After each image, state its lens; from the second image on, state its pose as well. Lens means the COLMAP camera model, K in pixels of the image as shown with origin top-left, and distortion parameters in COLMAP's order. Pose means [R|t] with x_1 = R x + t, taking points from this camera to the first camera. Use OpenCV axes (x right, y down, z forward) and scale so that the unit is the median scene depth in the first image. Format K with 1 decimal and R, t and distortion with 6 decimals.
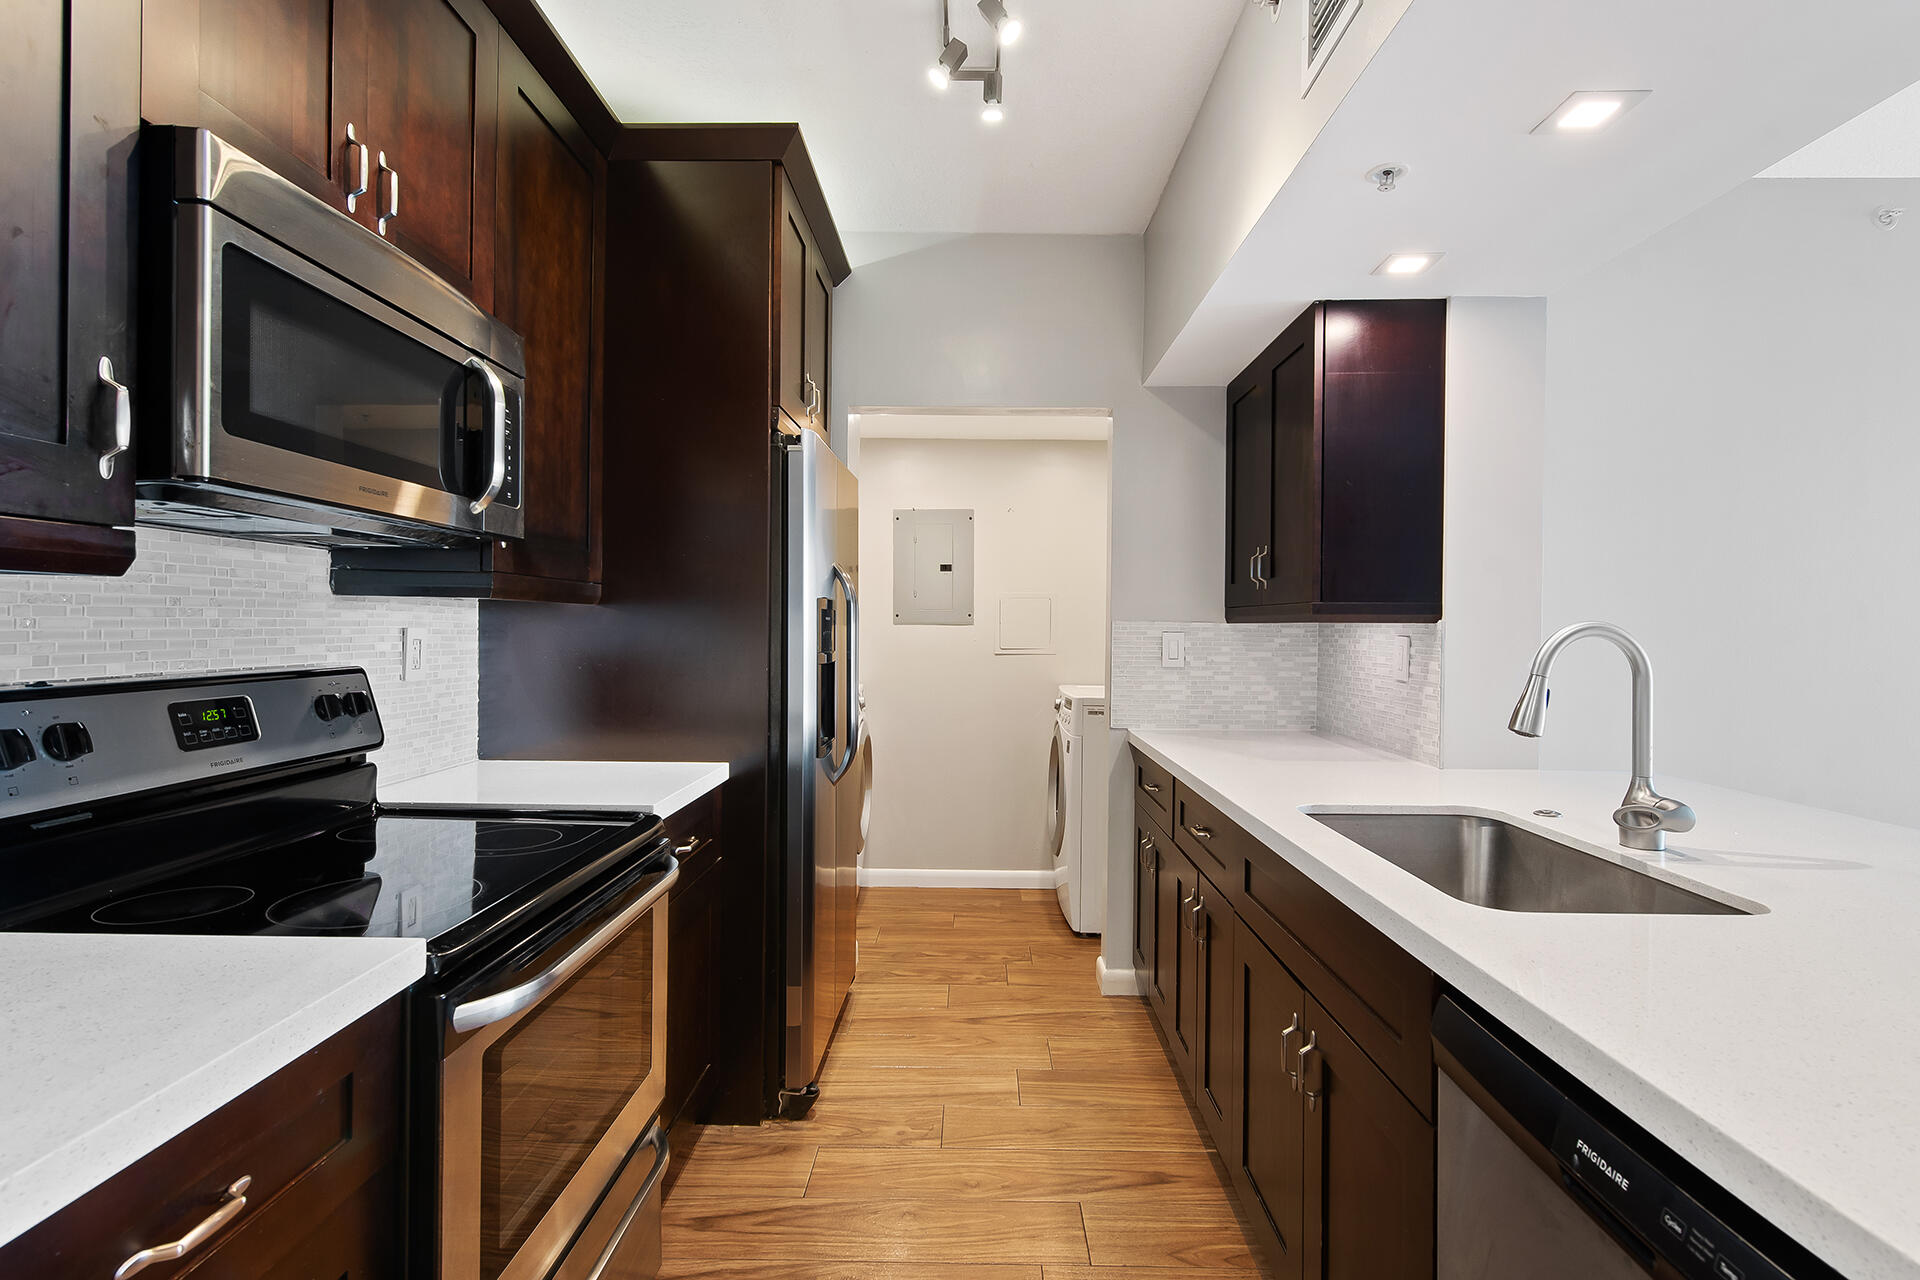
lens RADIAL K [[913.4, 0, 966.8], [0, 913.4, 631.7], [0, 0, 1]] dist [0.005352, 0.000244]
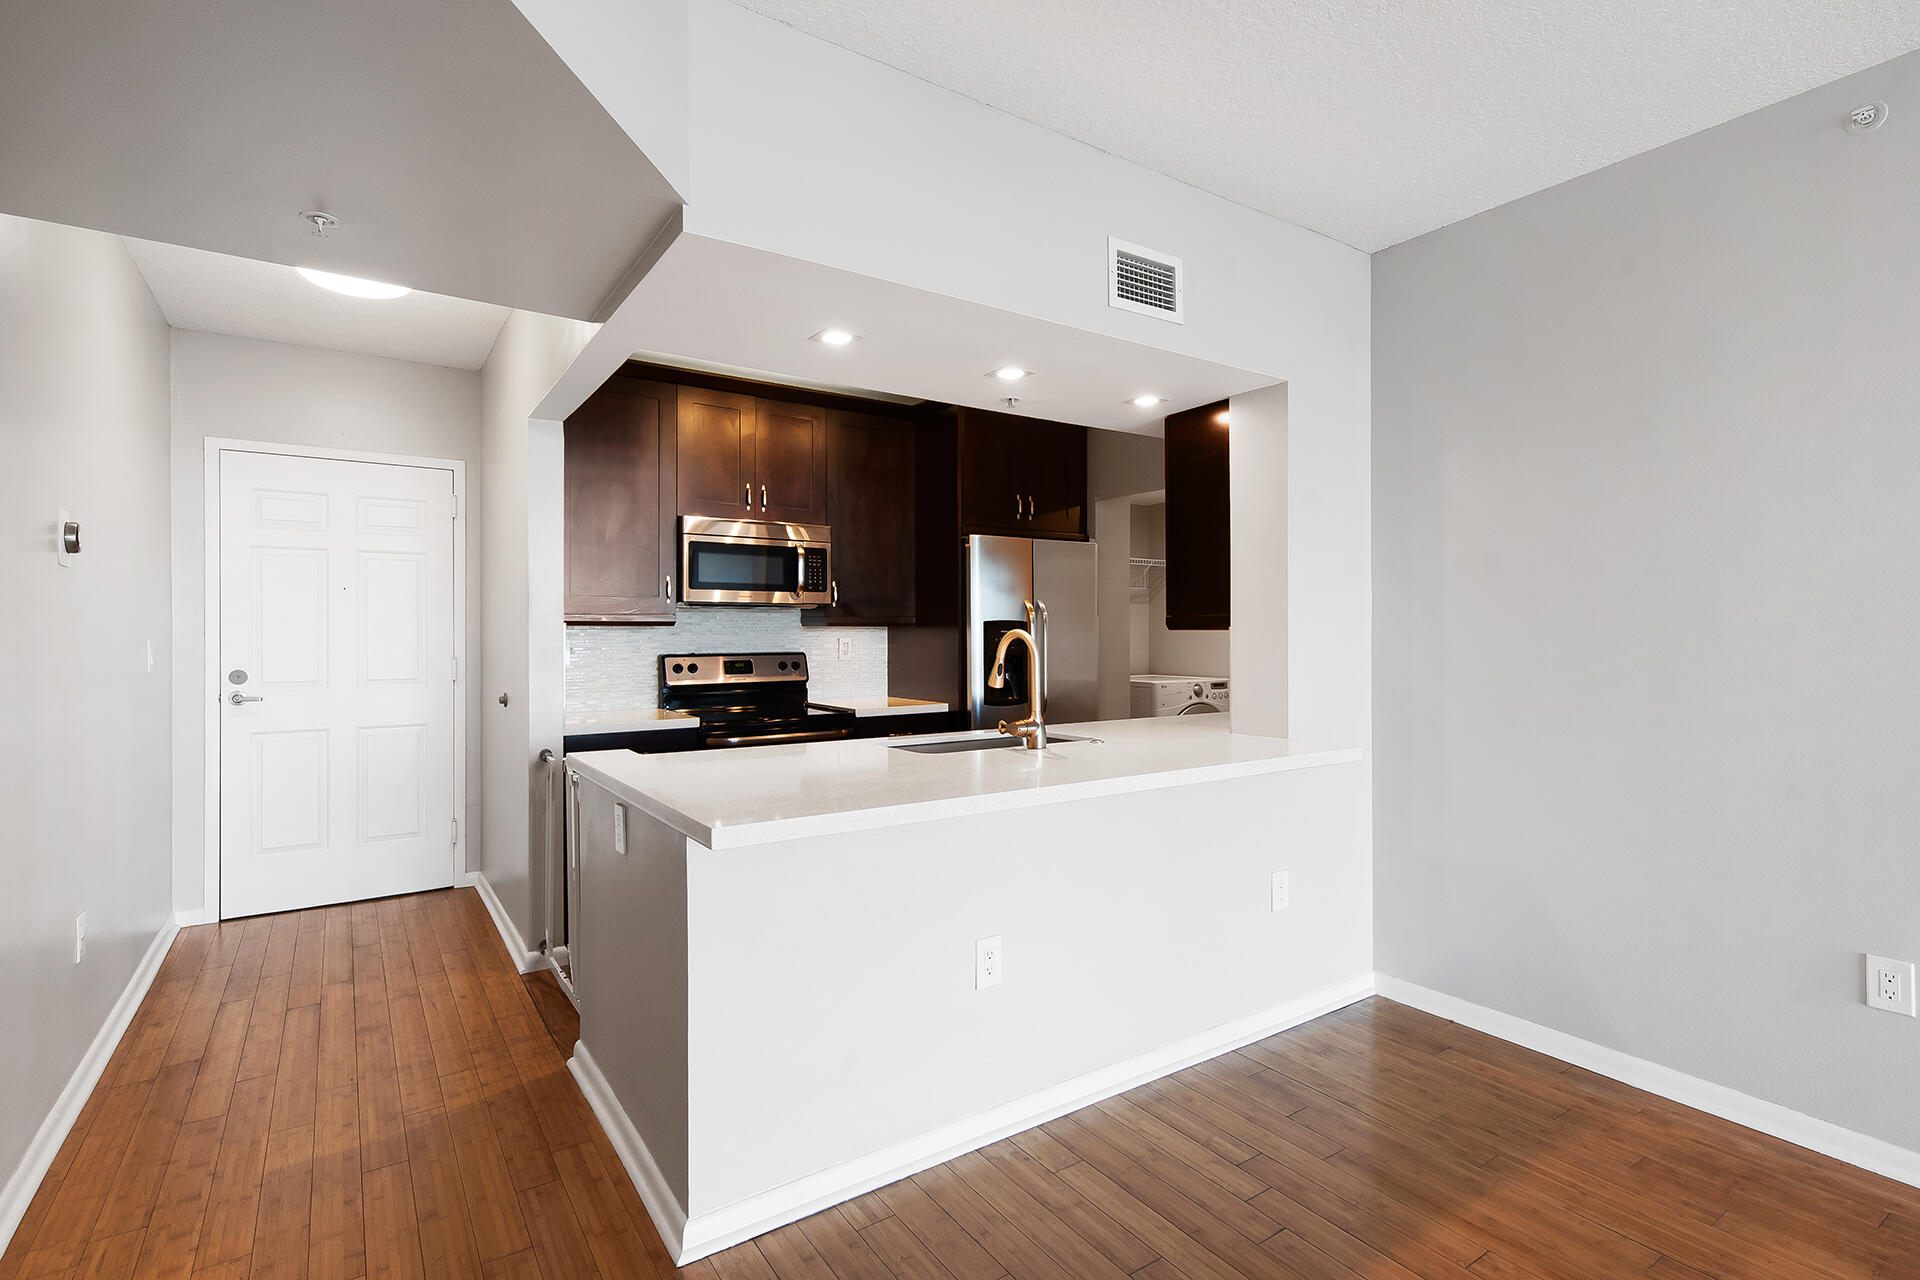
lens RADIAL K [[913.4, 0, 971.1], [0, 913.4, 639.0], [0, 0, 1]] dist [0.005352, 0.000244]
pose [[0.576971, -0.007645, -0.816729, 2.189679], [0.004958, 0.999971, -0.005857, 0.019709], [0.816750, -0.000670, 0.576992, -0.202055]]
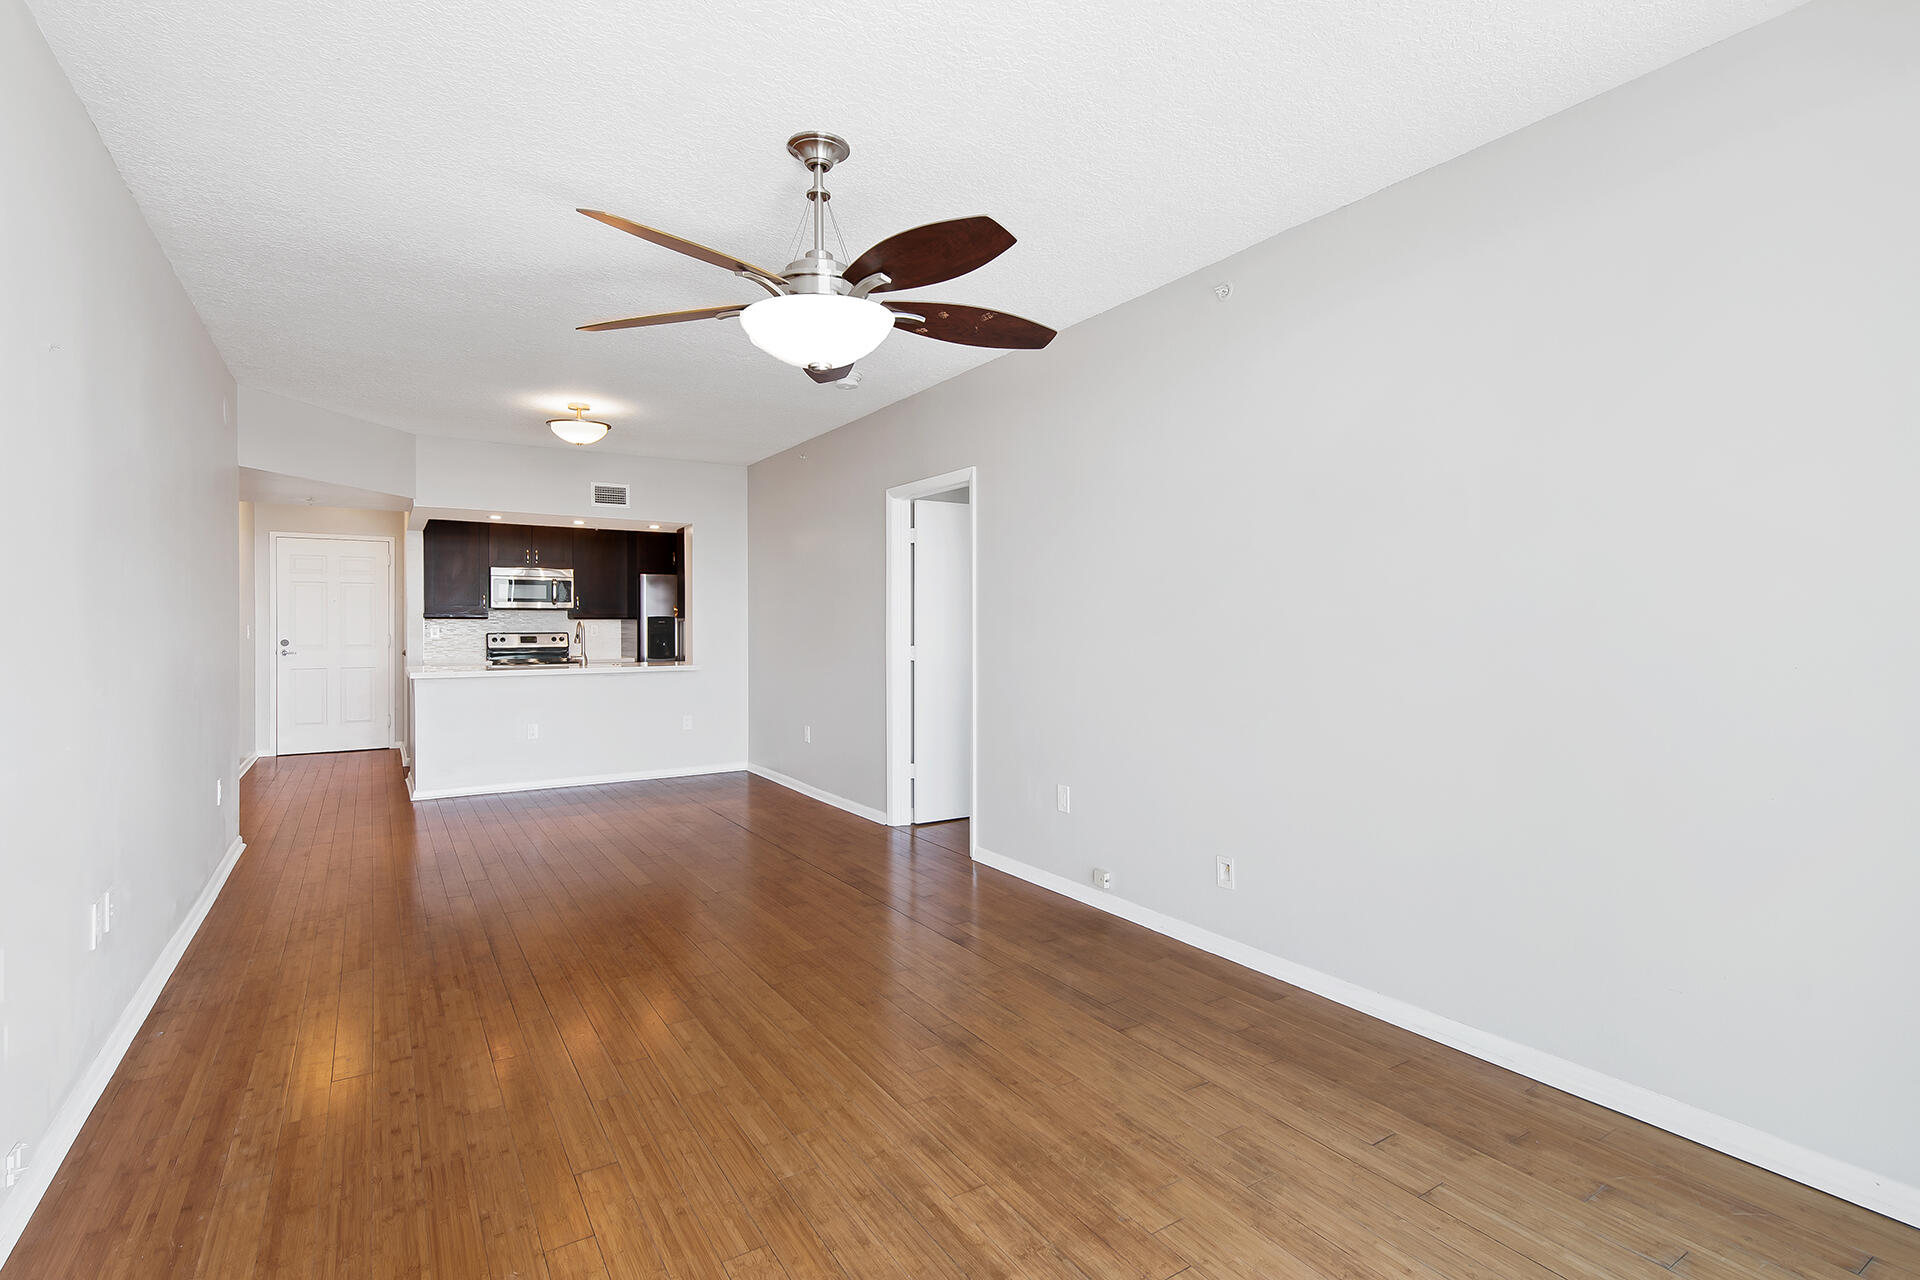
lens RADIAL K [[913.4, 0, 967.6], [0, 913.4, 636.7], [0, 0, 1]] dist [0.005352, 0.000244]
pose [[0.563764, -0.007203, -0.825904, 6.031728], [0.005200, 0.999973, -0.005171, 0.121540], [0.825919, -0.001380, 0.563787, -0.106247]]
